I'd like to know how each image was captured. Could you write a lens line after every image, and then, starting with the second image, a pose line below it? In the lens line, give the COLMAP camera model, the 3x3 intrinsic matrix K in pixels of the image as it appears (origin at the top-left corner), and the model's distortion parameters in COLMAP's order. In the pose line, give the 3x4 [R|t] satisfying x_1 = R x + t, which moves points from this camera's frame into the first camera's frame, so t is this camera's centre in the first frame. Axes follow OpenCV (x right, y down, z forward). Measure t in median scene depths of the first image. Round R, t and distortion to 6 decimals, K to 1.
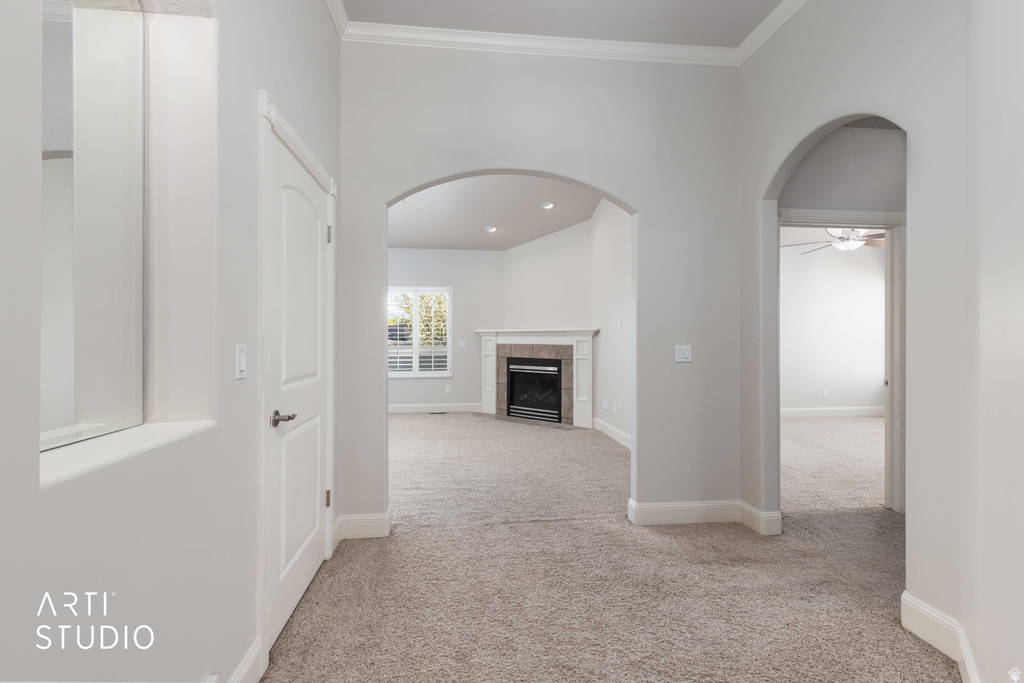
lens RADIAL K [[462.9, 0, 505.5], [0, 462.9, 341.4], [0, 0, 1]] dist [0.008617, -0.001015]
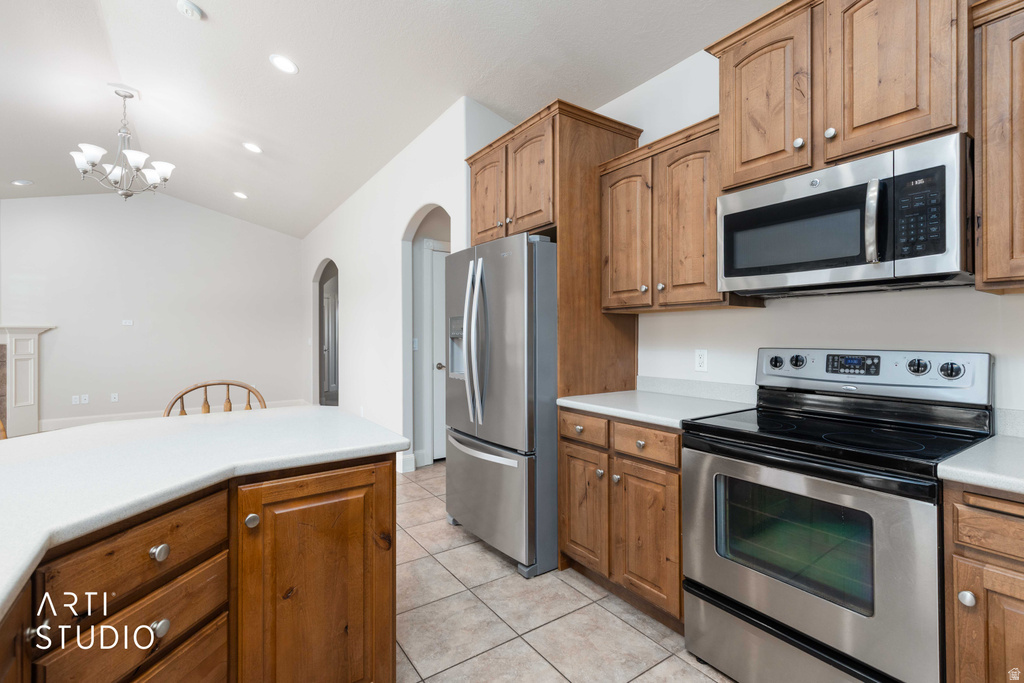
lens RADIAL K [[462.9, 0, 516.0], [0, 462.9, 335.6], [0, 0, 1]] dist [0.008617, -0.001015]
pose [[-0.484271, 0.006070, 0.874897, -0.971357], [0.016186, 0.999867, 0.002022, 0.004811], [-0.874768, 0.015140, -0.484305, 0.530451]]
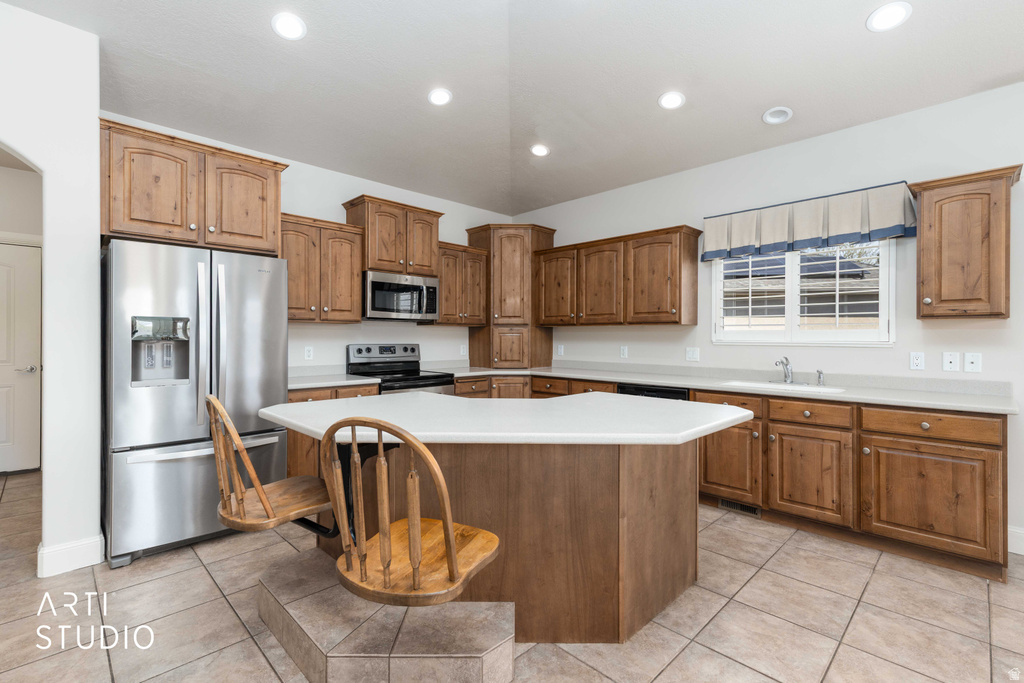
lens RADIAL K [[462.9, 0, 508.3], [0, 462.9, 337.6], [0, 0, 1]] dist [0.008617, -0.001015]
pose [[-0.782797, 0.003655, -0.622266, -0.591573], [-0.006291, 0.999885, 0.013786, -0.002141], [0.622245, 0.014706, -0.782684, 0.824725]]
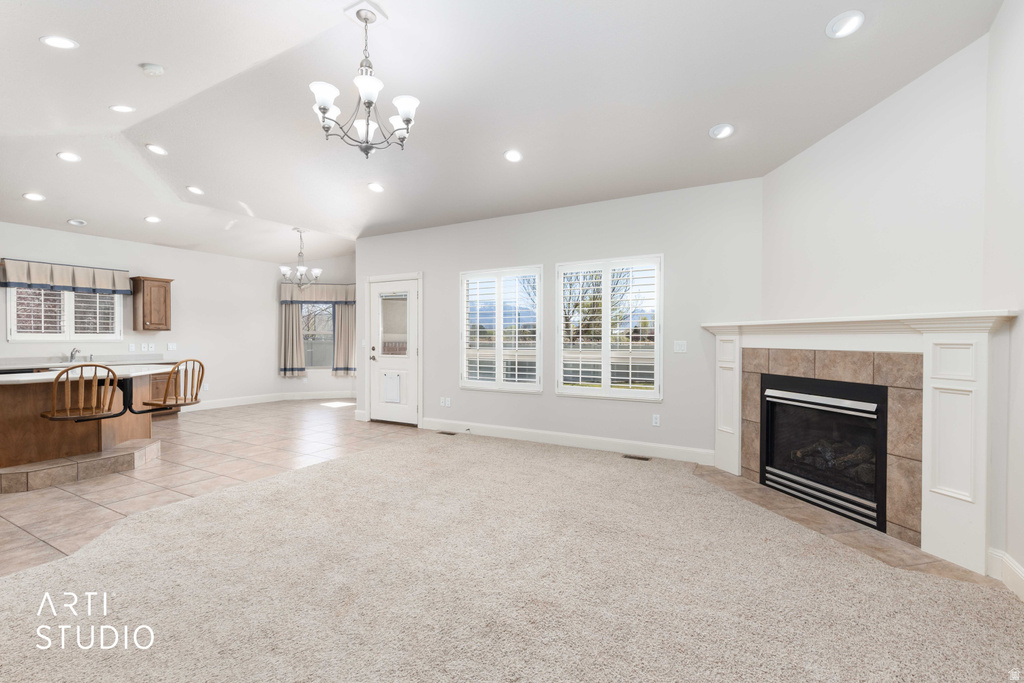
lens RADIAL K [[462.9, 0, 509.9], [0, 462.9, 342.9], [0, 0, 1]] dist [0.008617, -0.001015]
pose [[0.810001, 0.010721, -0.586330, 0.082085], [-0.010140, 0.999939, 0.004276, -0.000219], [0.586341, 0.002481, 0.810061, 0.404254]]
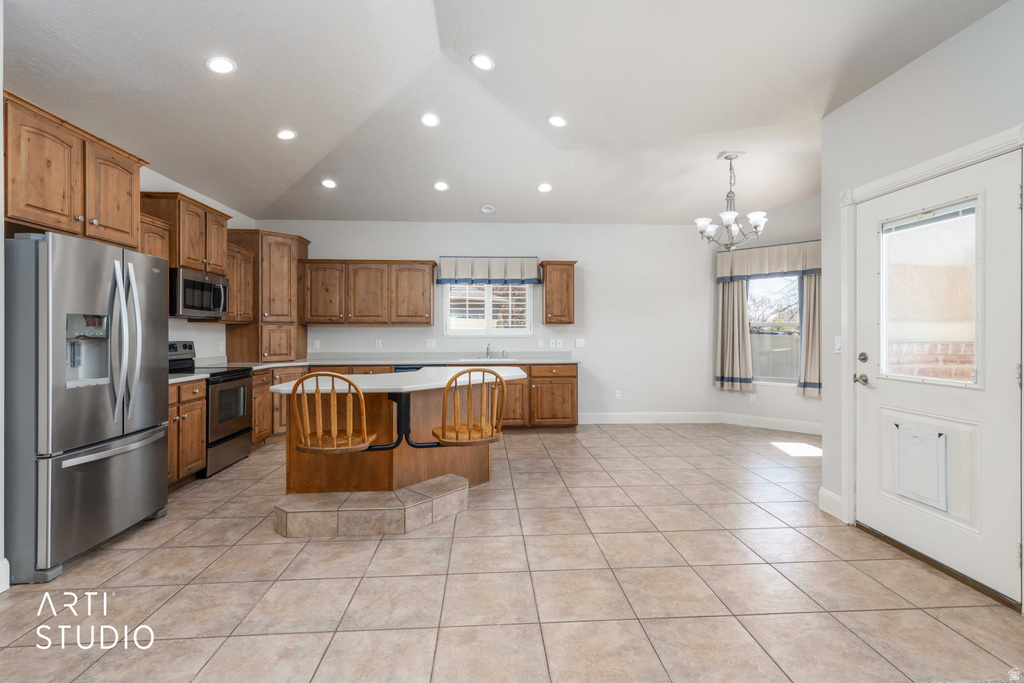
lens RADIAL K [[462.9, 0, 512.8], [0, 462.9, 333.3], [0, 0, 1]] dist [0.008617, -0.001015]
pose [[-0.042184, 0.006124, -0.999091, -0.274423], [-0.008818, 0.999940, 0.006501, -0.002364], [0.999071, 0.009084, -0.042128, 0.712498]]
